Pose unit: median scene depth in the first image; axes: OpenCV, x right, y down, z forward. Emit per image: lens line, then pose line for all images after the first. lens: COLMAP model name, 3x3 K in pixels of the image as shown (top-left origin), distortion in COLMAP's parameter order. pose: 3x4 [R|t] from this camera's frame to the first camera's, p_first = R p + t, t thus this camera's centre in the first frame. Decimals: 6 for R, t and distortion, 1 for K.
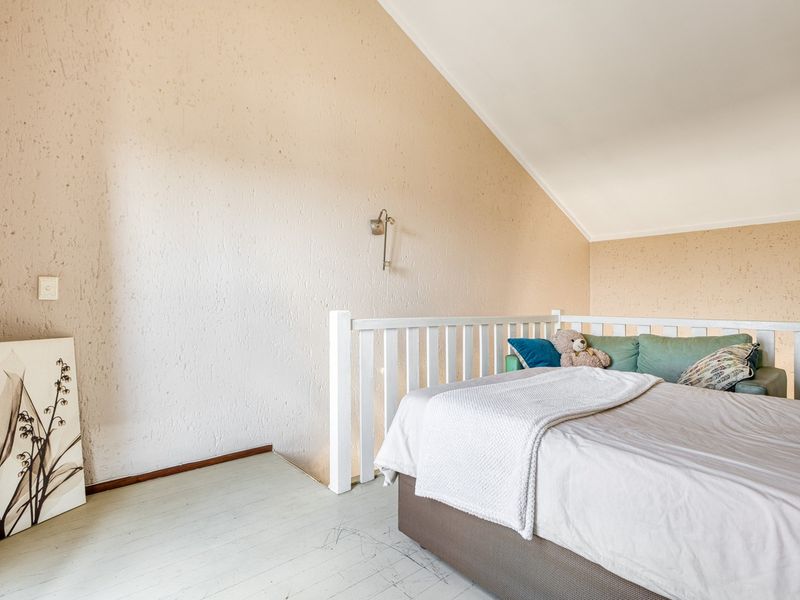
lens RADIAL K [[406.6, 0, 401.1], [0, 406.6, 296.5], [0, 0, 1]] dist [-0.003811, -0.000187]
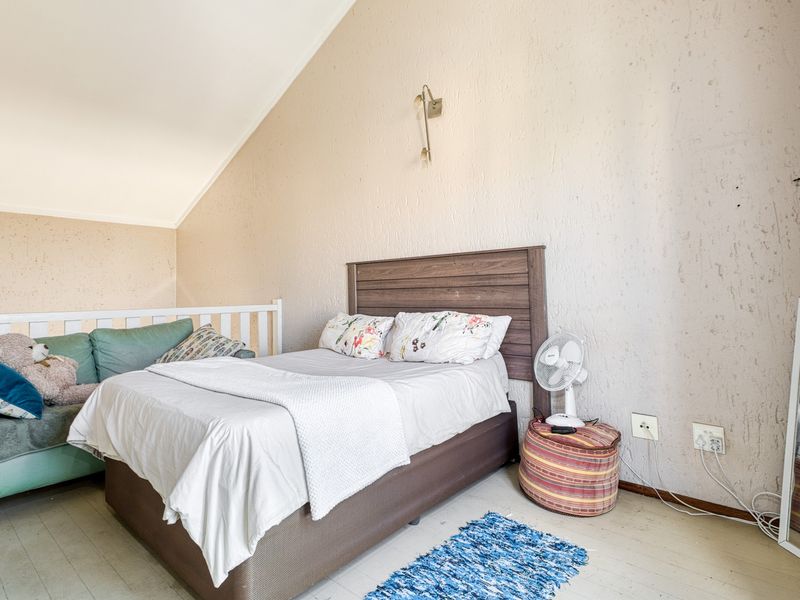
lens RADIAL K [[406.6, 0, 401.1], [0, 406.6, 296.5], [0, 0, 1]] dist [-0.003811, -0.000187]
pose [[-0.125796, -0.014904, 0.991944, -0.388961], [-0.004924, 0.999884, 0.014398, 0.003199], [-0.992044, -0.003073, -0.125855, 0.444525]]
